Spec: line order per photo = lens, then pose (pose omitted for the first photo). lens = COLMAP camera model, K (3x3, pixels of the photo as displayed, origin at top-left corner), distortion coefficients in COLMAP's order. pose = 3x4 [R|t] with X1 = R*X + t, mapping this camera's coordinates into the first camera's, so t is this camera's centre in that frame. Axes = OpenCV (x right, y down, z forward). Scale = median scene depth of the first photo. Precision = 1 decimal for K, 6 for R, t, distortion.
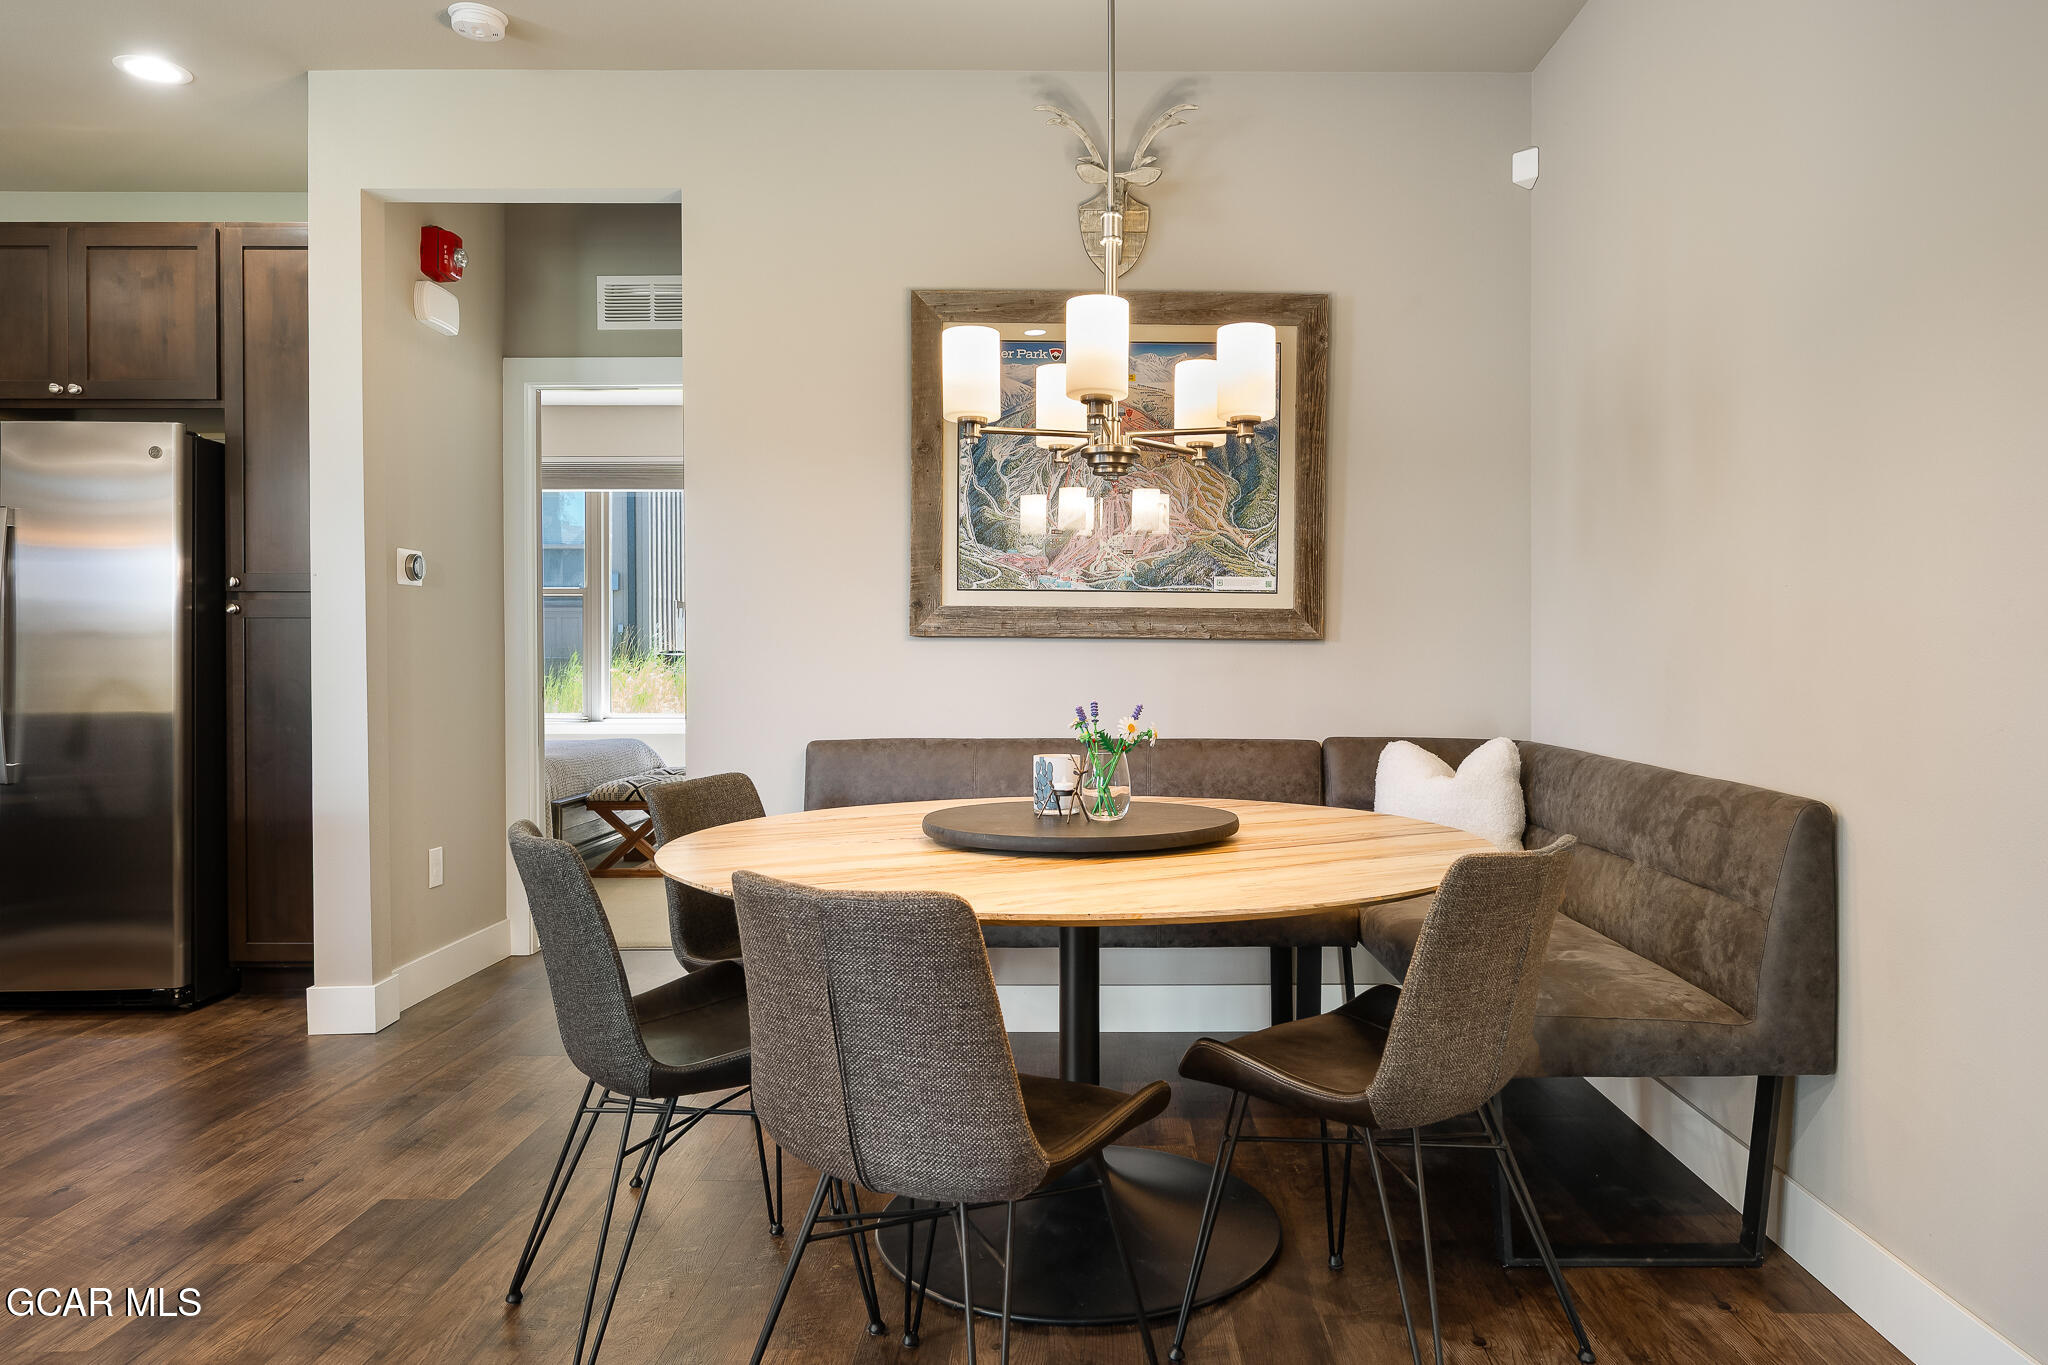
lens RADIAL K [[1324.2, 0, 1091.2], [0, 1324.2, 671.5], [0, 0, 1]] dist [-0.005150, -0.001262]
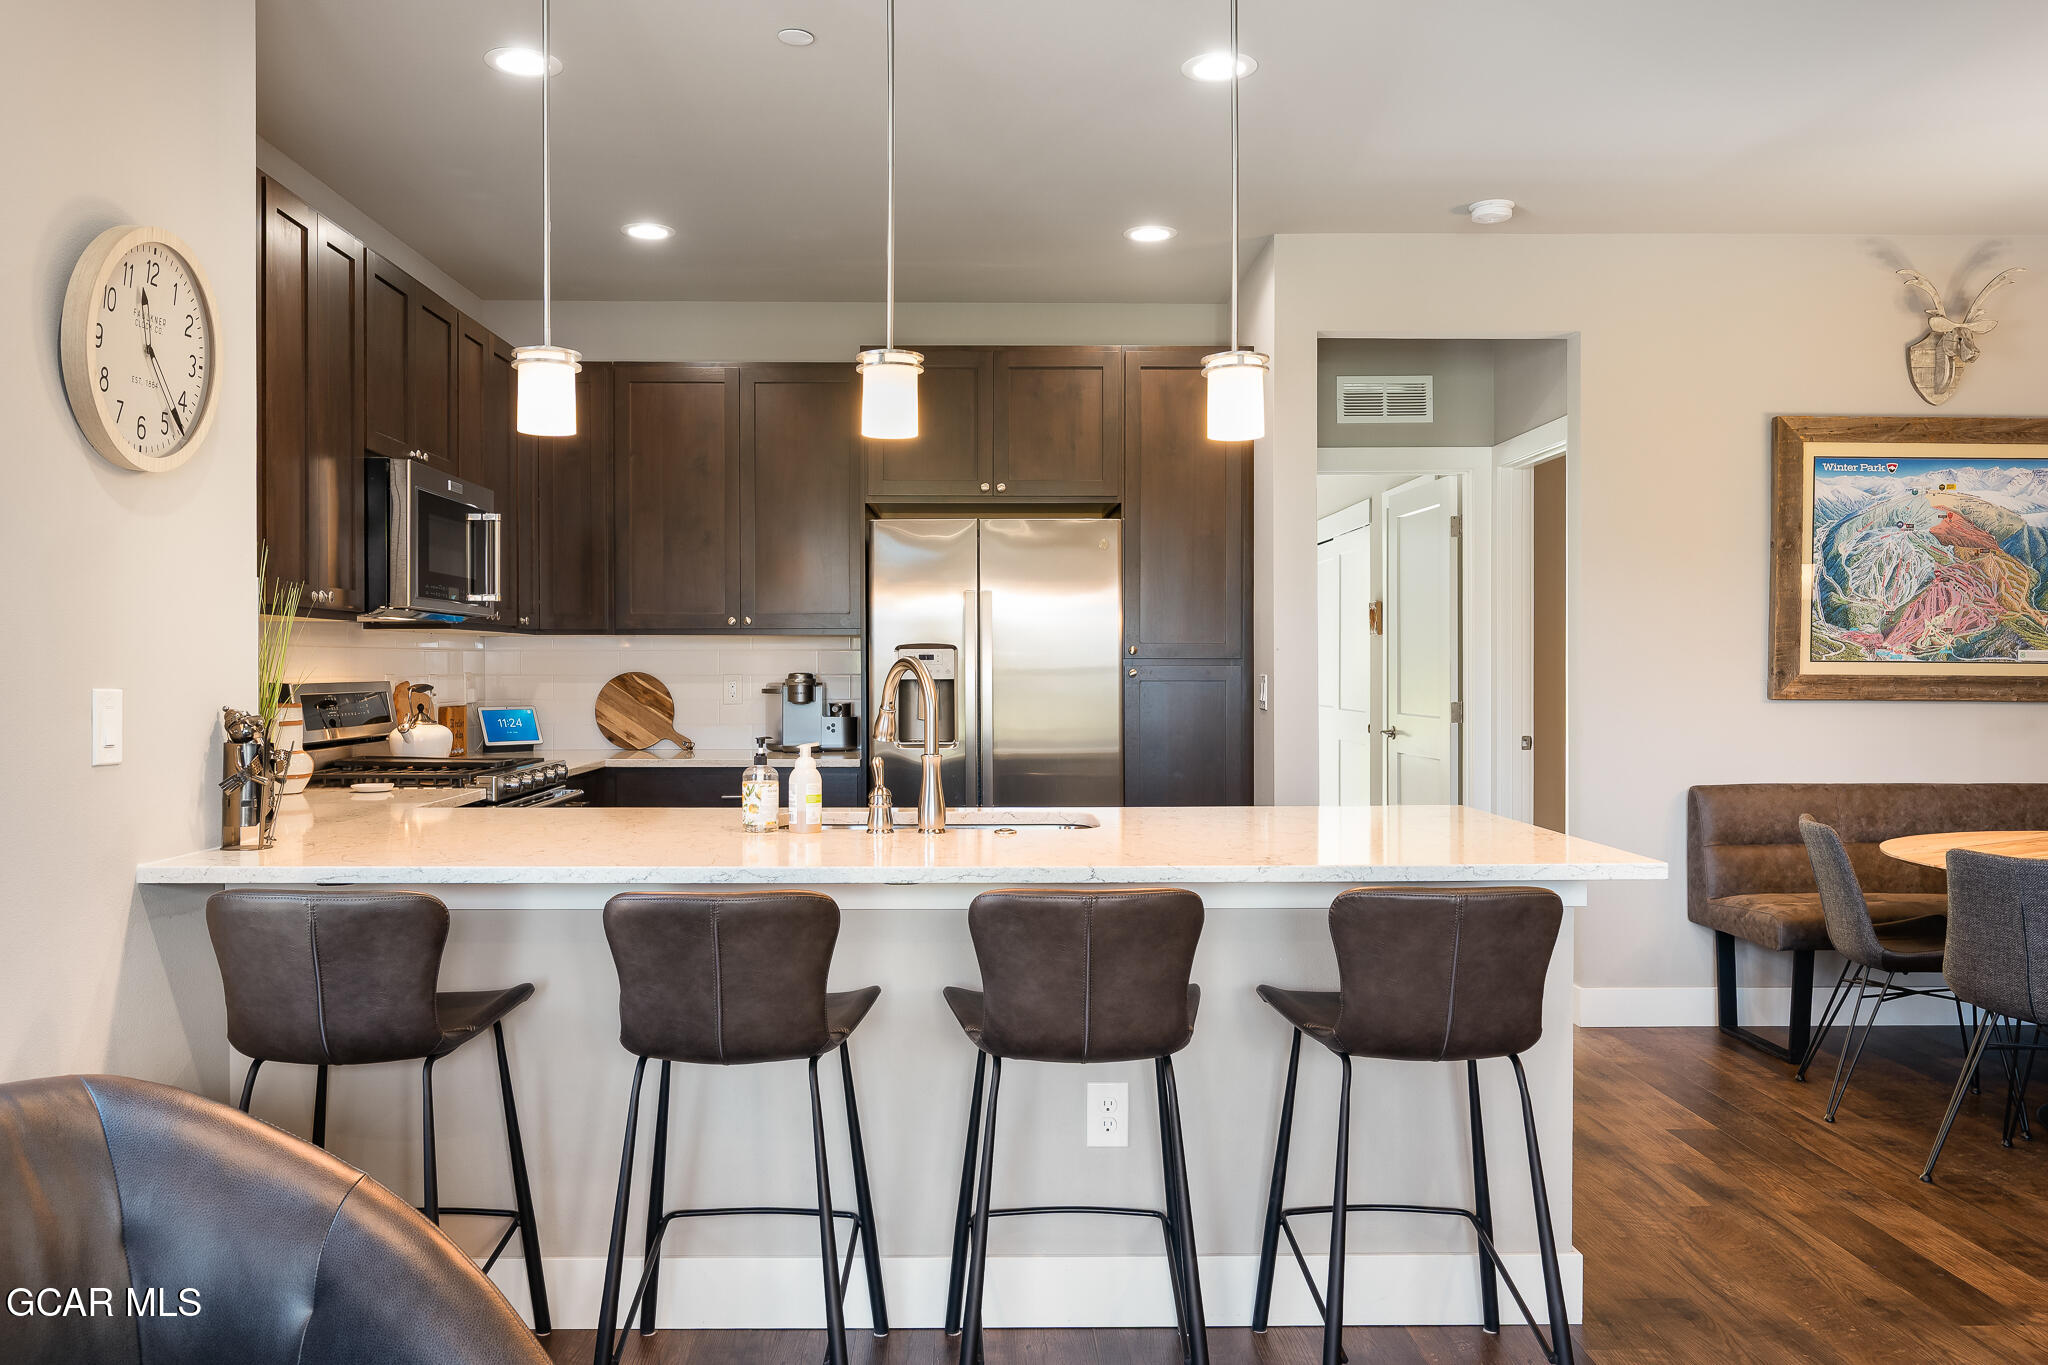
lens RADIAL K [[1504.5, 0, 995.2], [0, 1504.5, 678.2], [0, 0, 1]] dist [-0.001803, -0.000641]
pose [[0.999983, -0.001379, 0.005675, -0.856462], [0.001415, 0.999979, -0.006260, -0.038453], [-0.005667, 0.006268, 0.999964, -0.376217]]
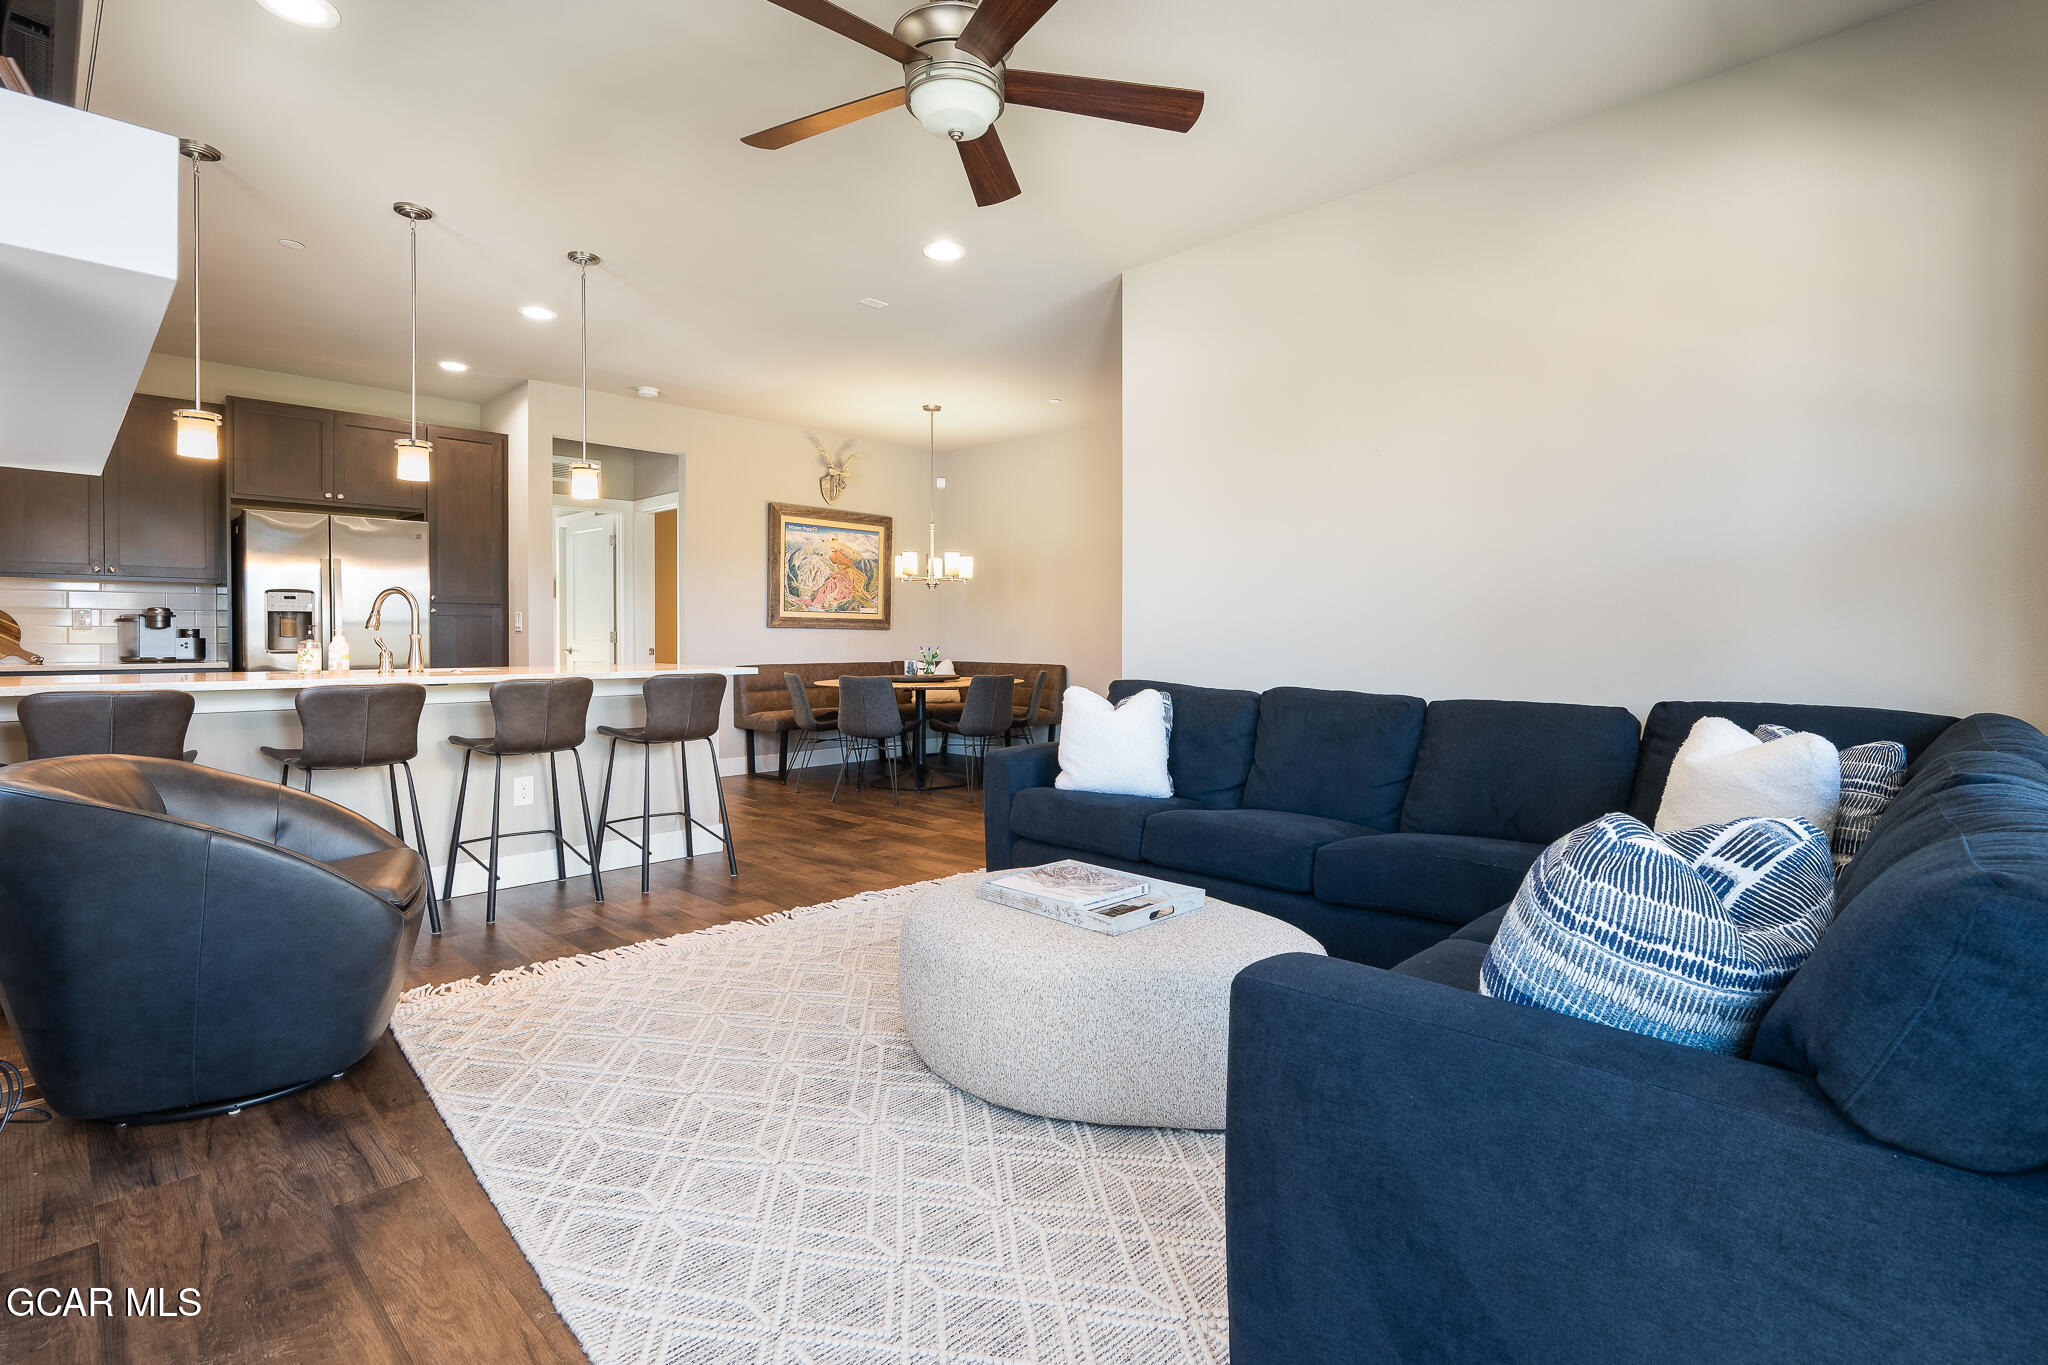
lens RADIAL K [[953.0, 0, 1060.5], [0, 953.0, 639.7], [0, 0, 1]] dist [-0.000890, -0.000165]
pose [[0.686283, -0.002434, 0.727330, -1.160466], [0.009136, 0.999944, -0.005273, 0.014873], [-0.727277, 0.010264, 0.686267, -0.801302]]
